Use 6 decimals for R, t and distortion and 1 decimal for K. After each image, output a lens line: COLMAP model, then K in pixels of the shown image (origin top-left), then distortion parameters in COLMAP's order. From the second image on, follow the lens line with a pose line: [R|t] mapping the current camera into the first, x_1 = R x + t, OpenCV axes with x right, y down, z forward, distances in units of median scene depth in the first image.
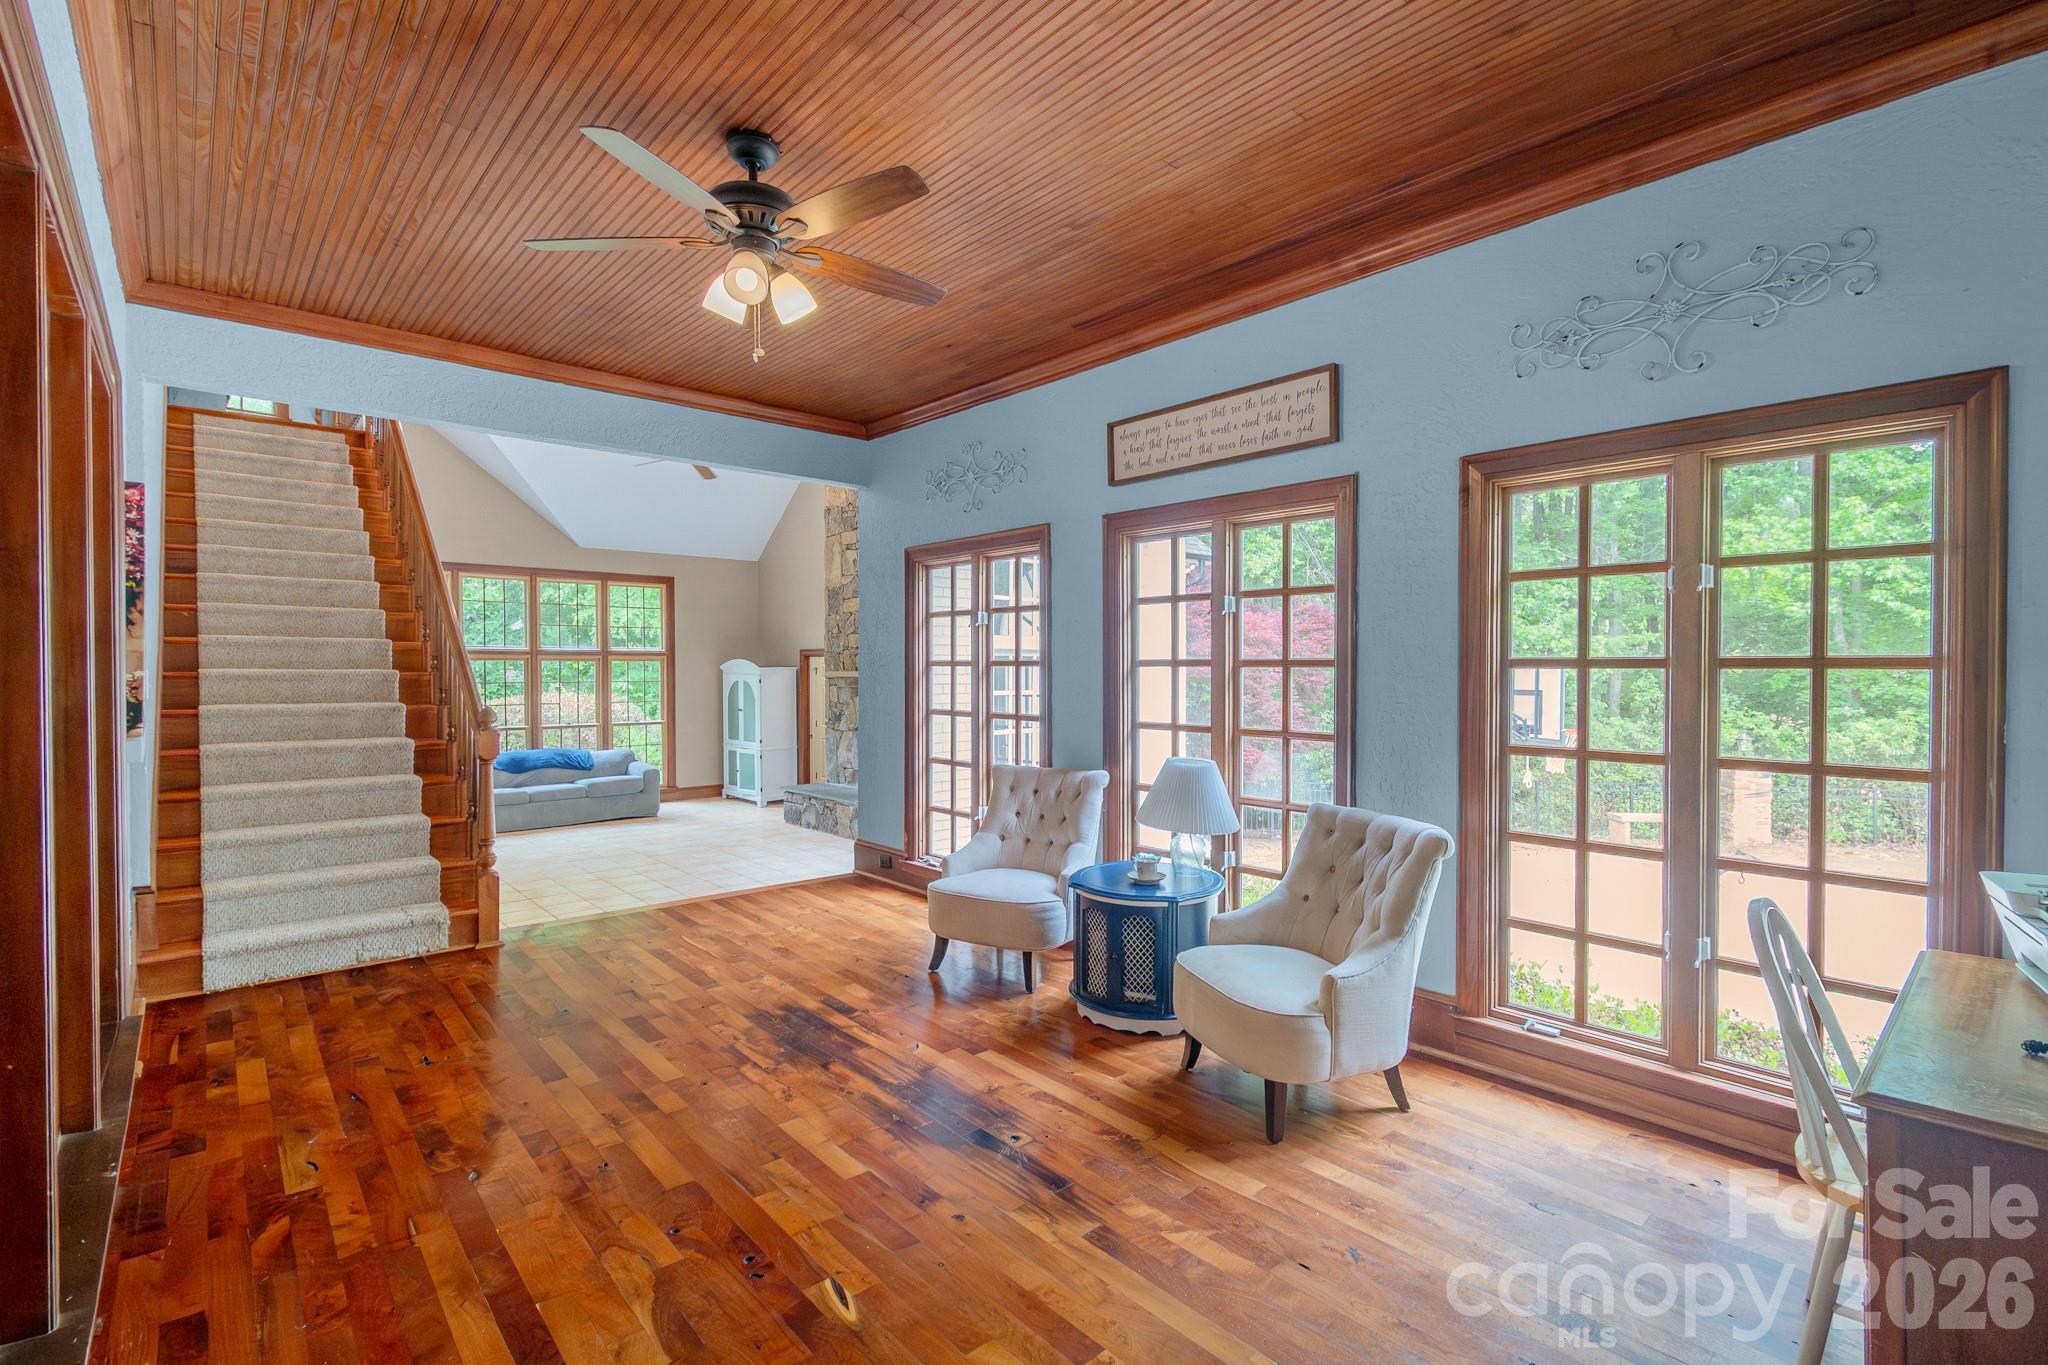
lens RADIAL K [[935.7, 0, 1028.4], [0, 935.7, 667.5], [0, 0, 1]] dist [0.001802, 0.000283]
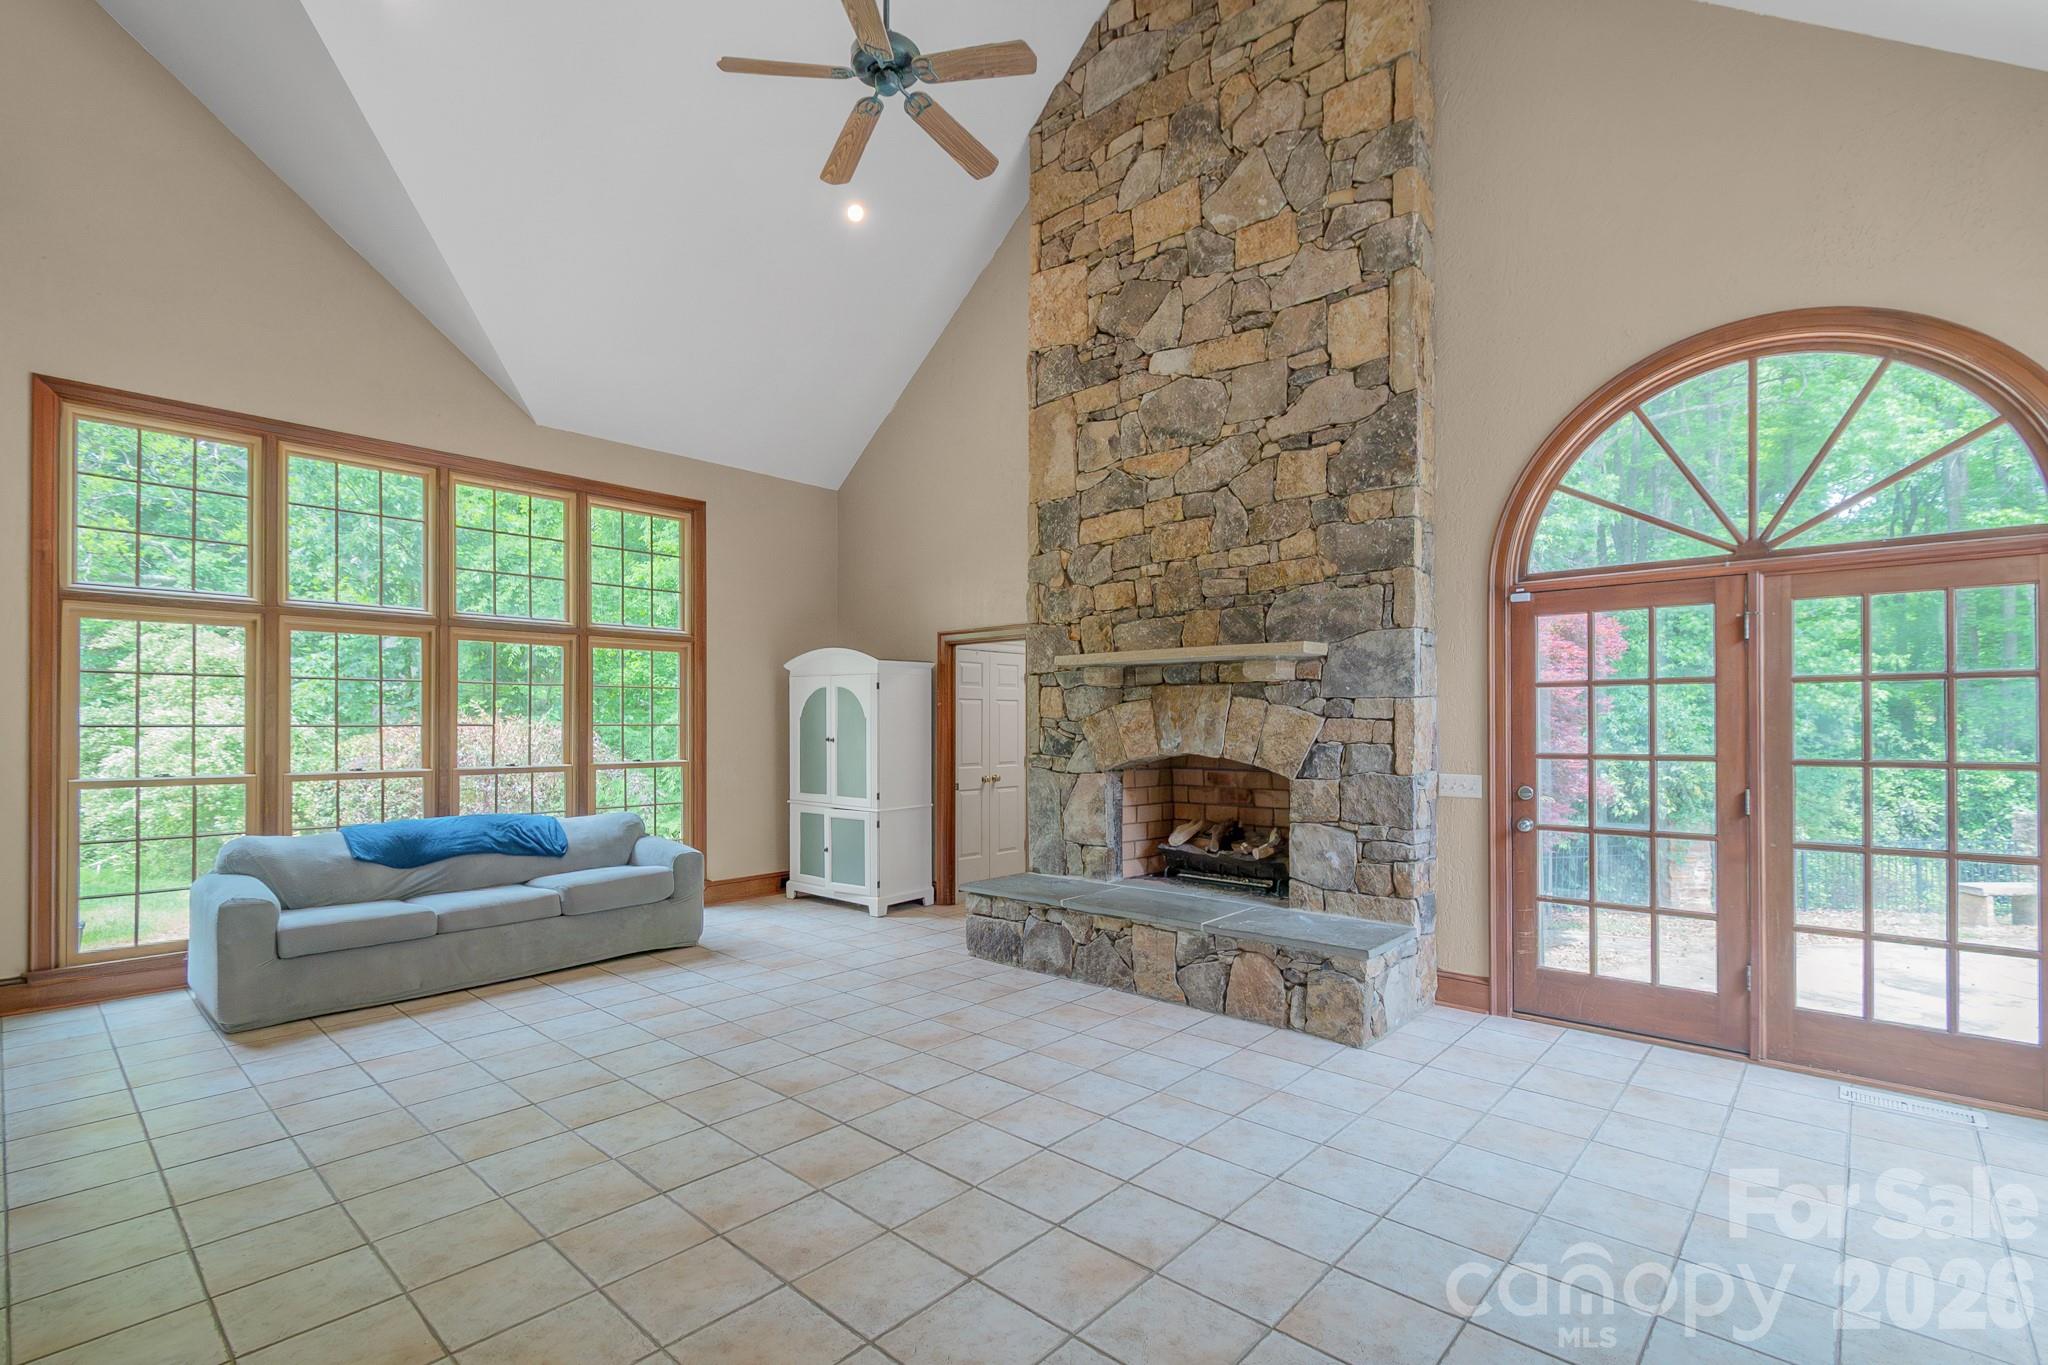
lens RADIAL K [[927.3, 0, 1027.7], [0, 927.3, 706.1], [0, 0, 1]] dist [0.001877, 0.000052]
pose [[0.994266, 0.000205, 0.106931, -0.266334], [0.001745, 0.999834, -0.018140, 0.037775], [-0.106917, 0.018223, 0.994101, 0.467294]]
